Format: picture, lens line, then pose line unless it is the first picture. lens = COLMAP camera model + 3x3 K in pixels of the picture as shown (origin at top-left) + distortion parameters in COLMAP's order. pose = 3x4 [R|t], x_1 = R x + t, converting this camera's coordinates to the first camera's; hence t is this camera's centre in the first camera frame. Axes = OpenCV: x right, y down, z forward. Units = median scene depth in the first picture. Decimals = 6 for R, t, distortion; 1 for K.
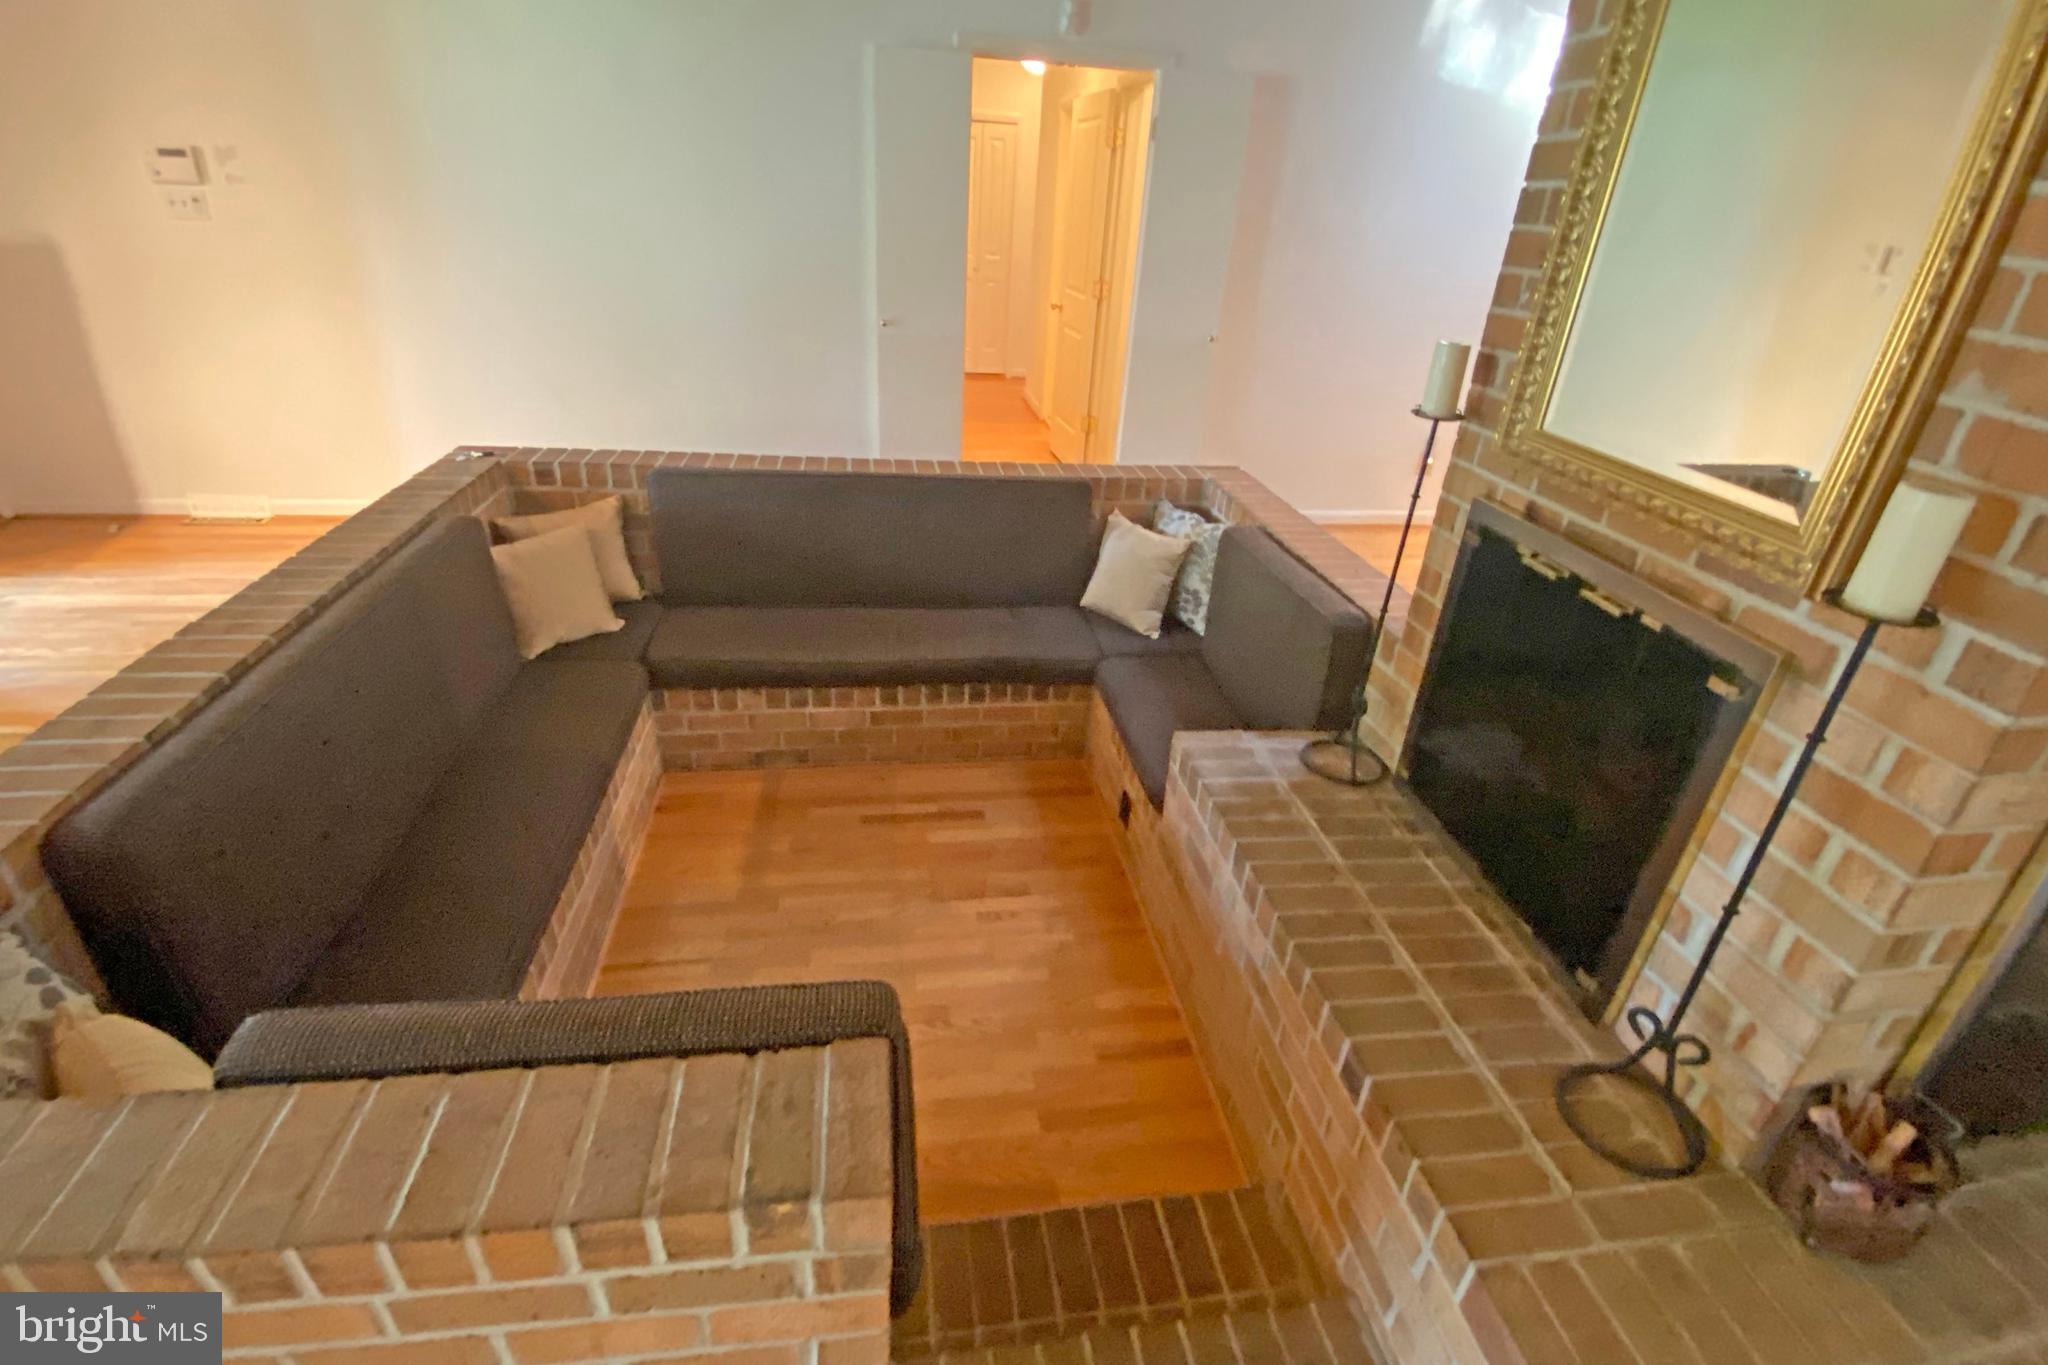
lens RADIAL K [[930.8, 0, 1006.0], [0, 930.8, 674.6], [0, 0, 1]] dist [0.021192, -0.016381]
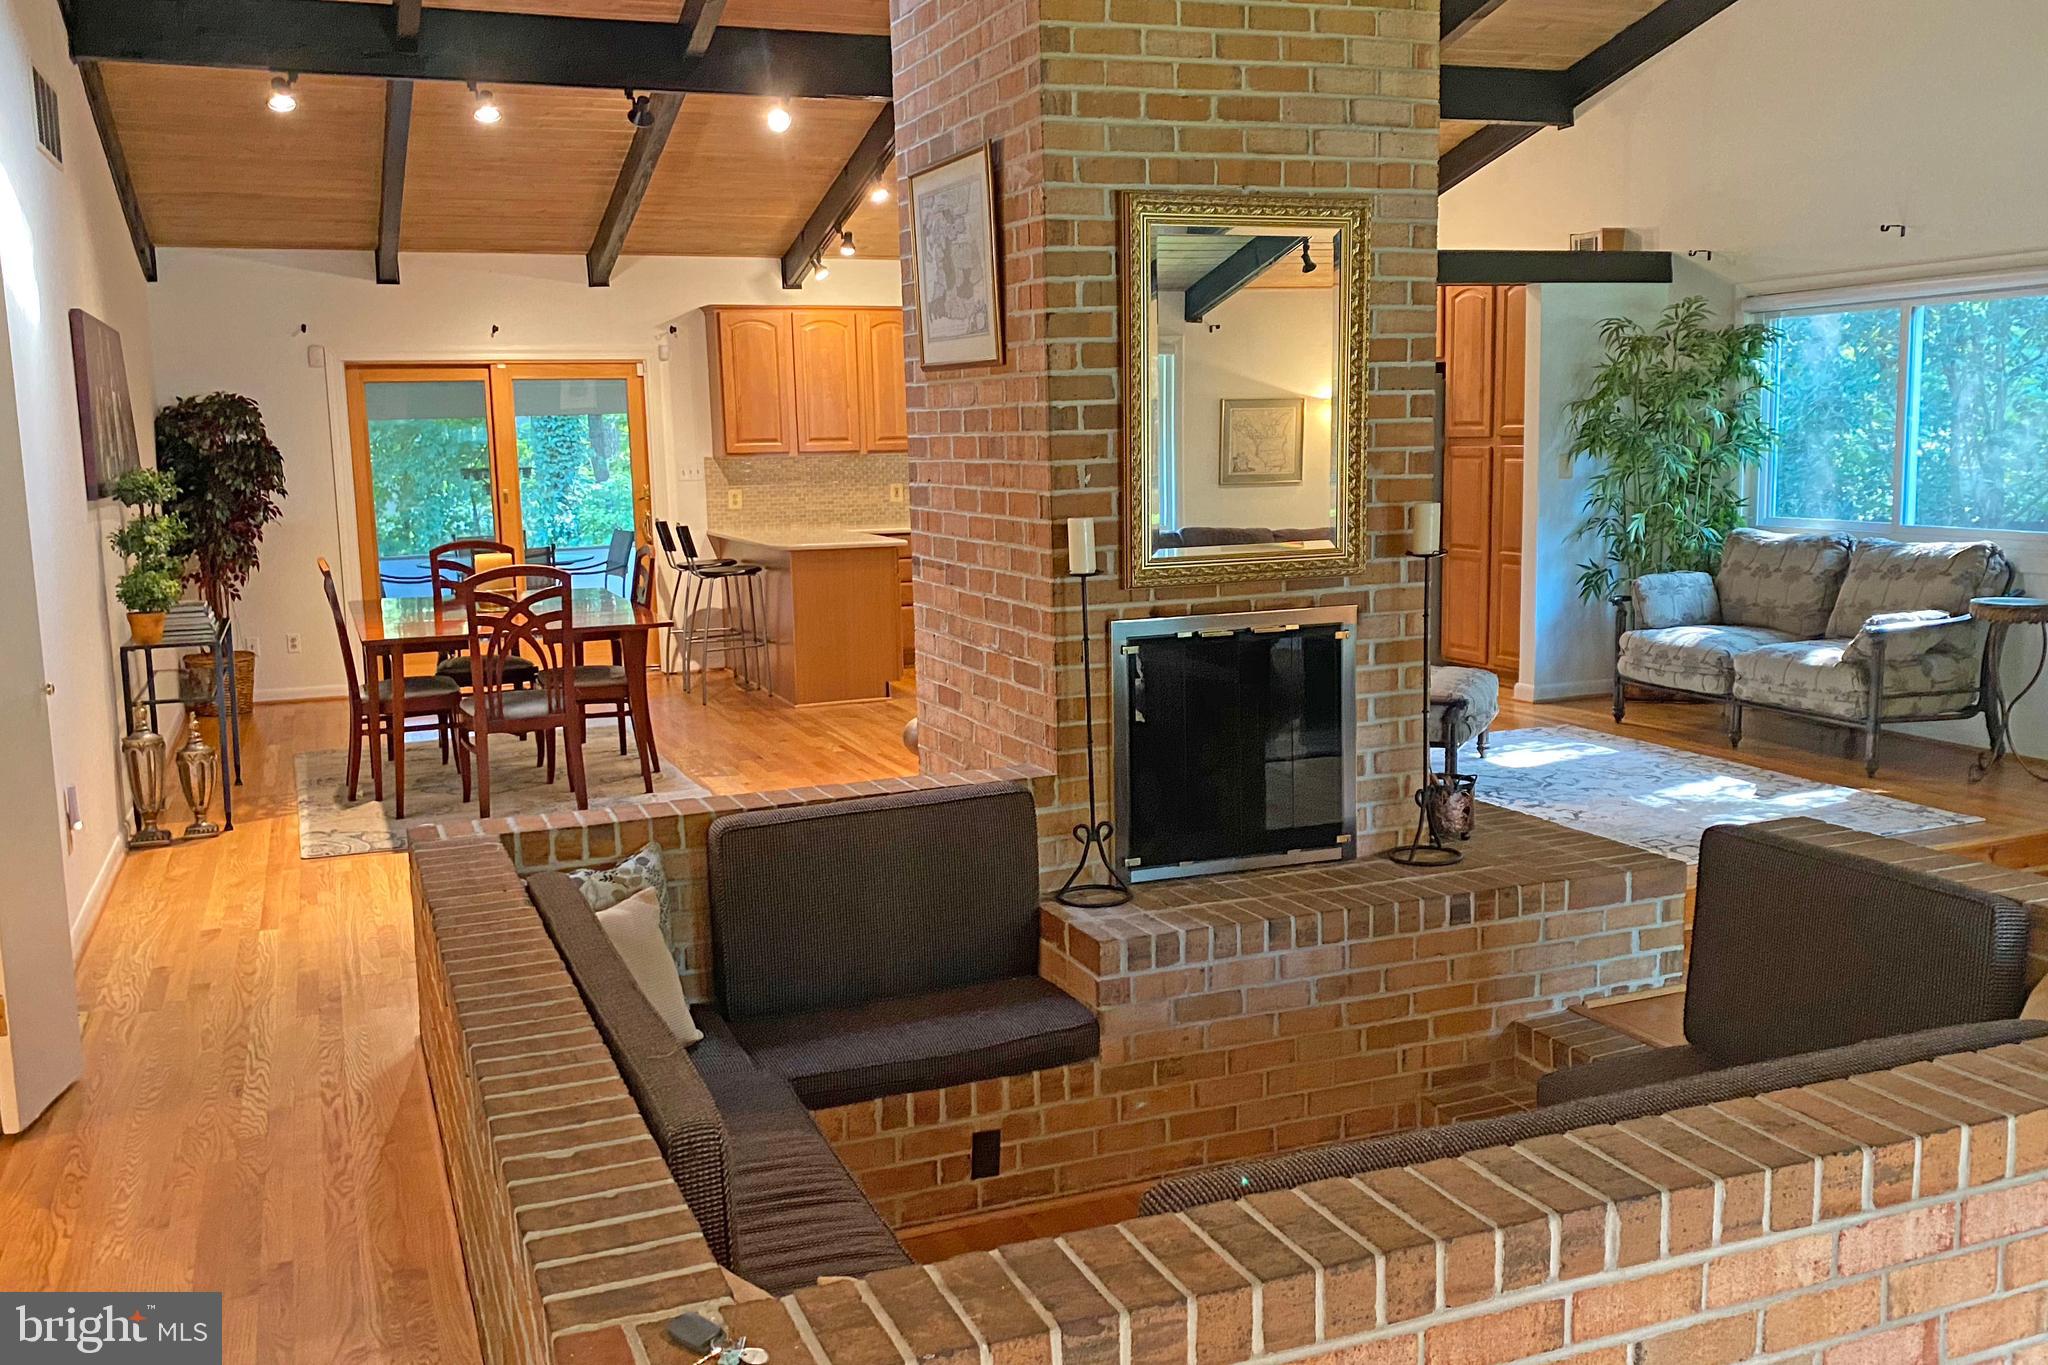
lens RADIAL K [[1756.7, 0, 1033.2], [0, 1756.7, 684.2], [0, 0, 1]] dist [0.022180, -0.056855]
pose [[-0.254125, -0.188475, 0.948629, -1.468442], [0.451052, 0.844540, 0.288625, -0.719078], [-0.855554, 0.501228, -0.129607, 1.213833]]
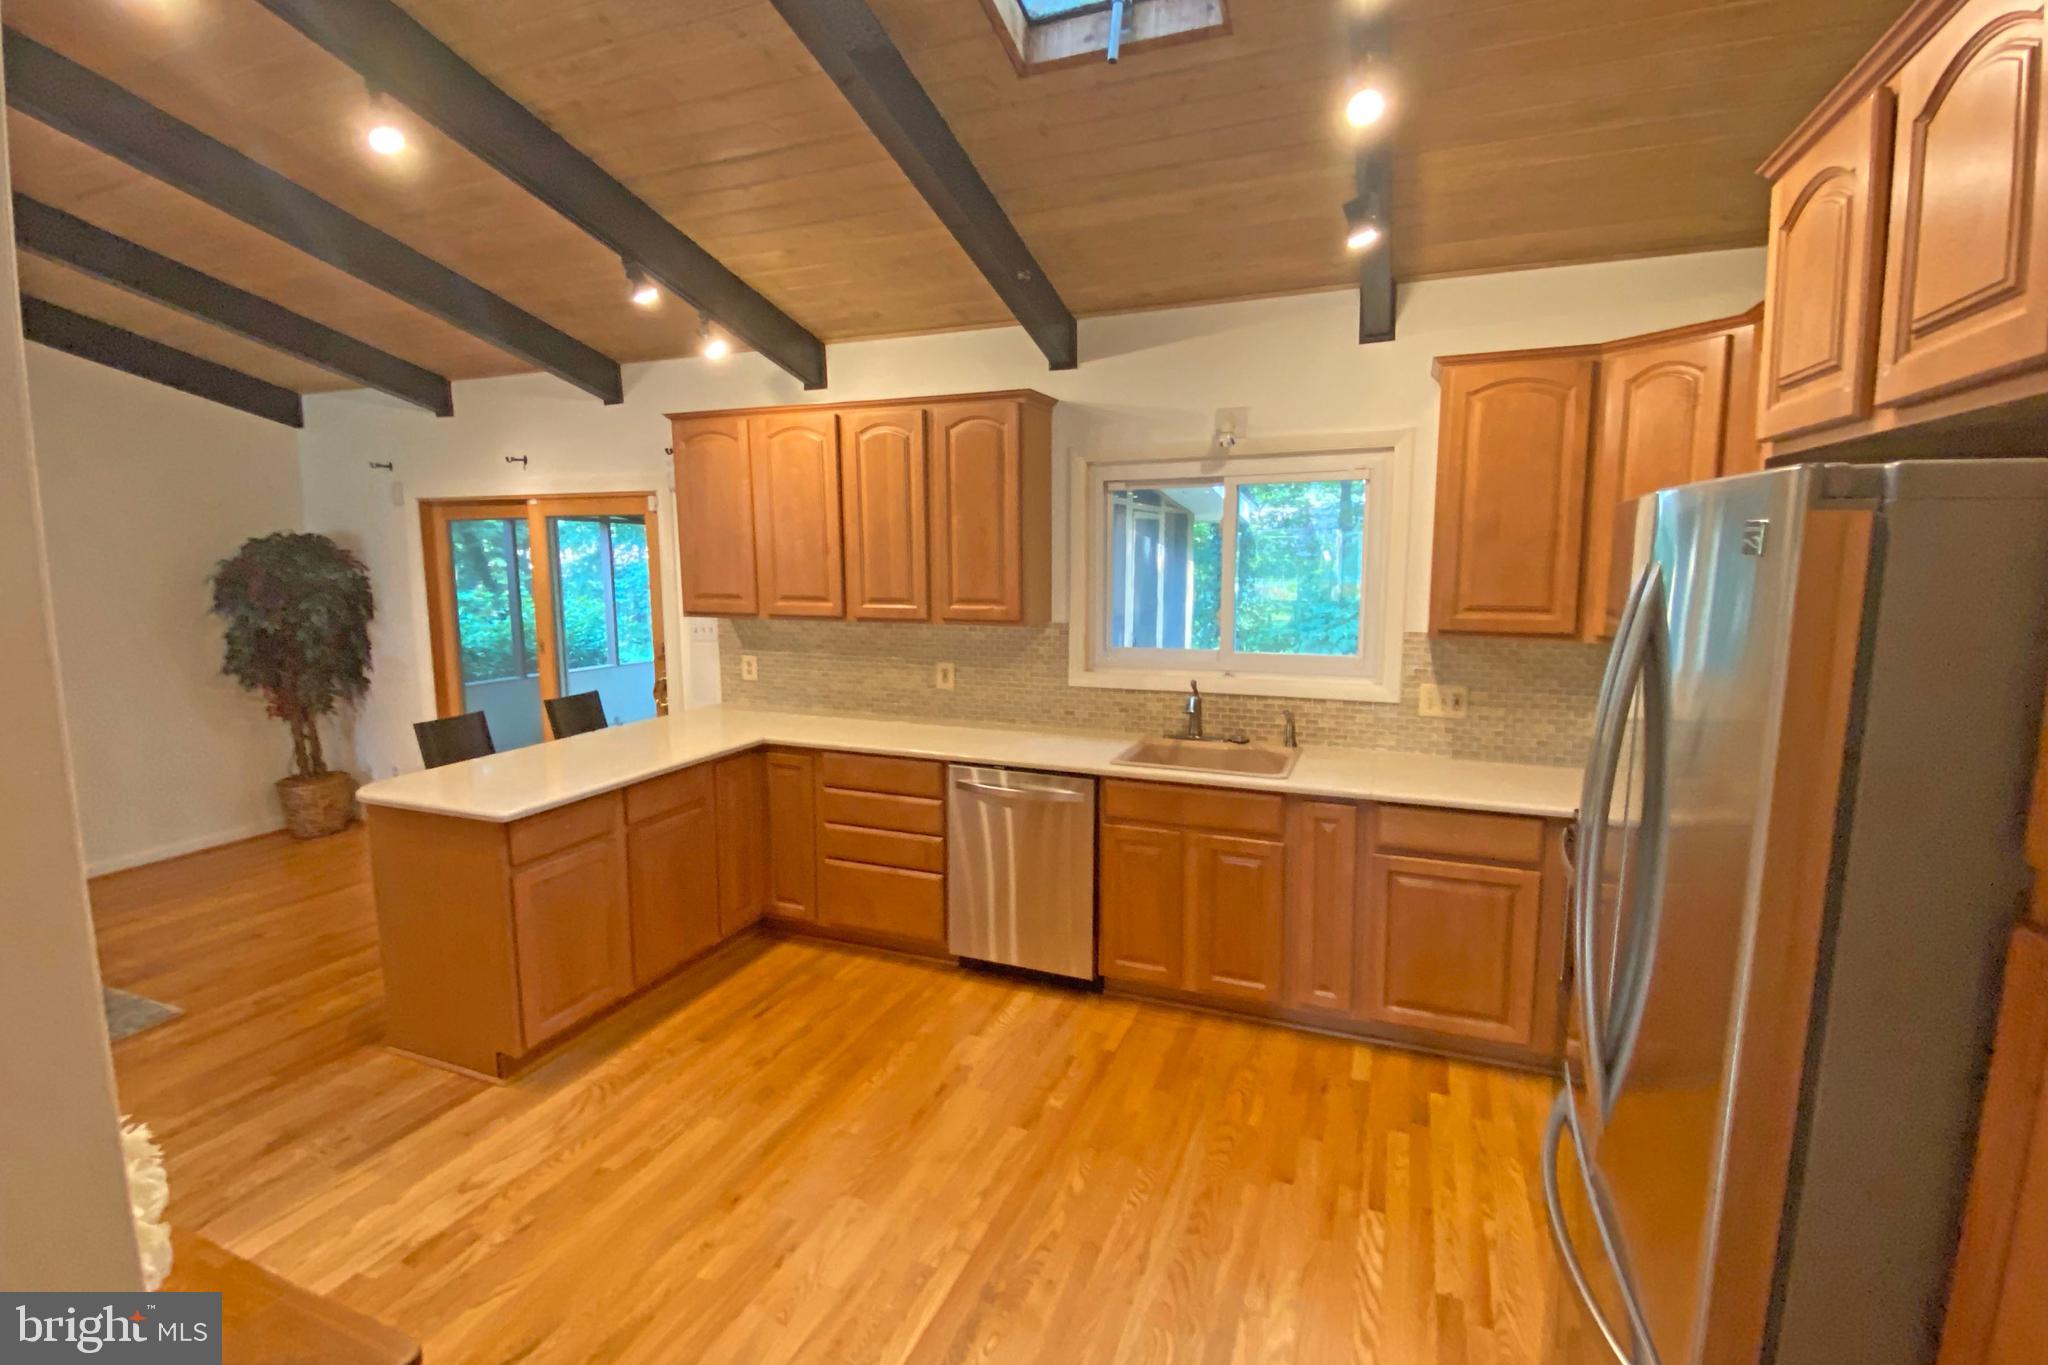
lens RADIAL K [[930.8, 0, 1027.4], [0, 930.8, 677.5], [0, 0, 1]] dist [0.021192, -0.016381]
pose [[0.492285, -0.170836, 0.853505, 1.897508], [0.426842, 0.901939, -0.065664, 0.254181], [-0.758592, 0.396637, 0.516931, -0.400143]]
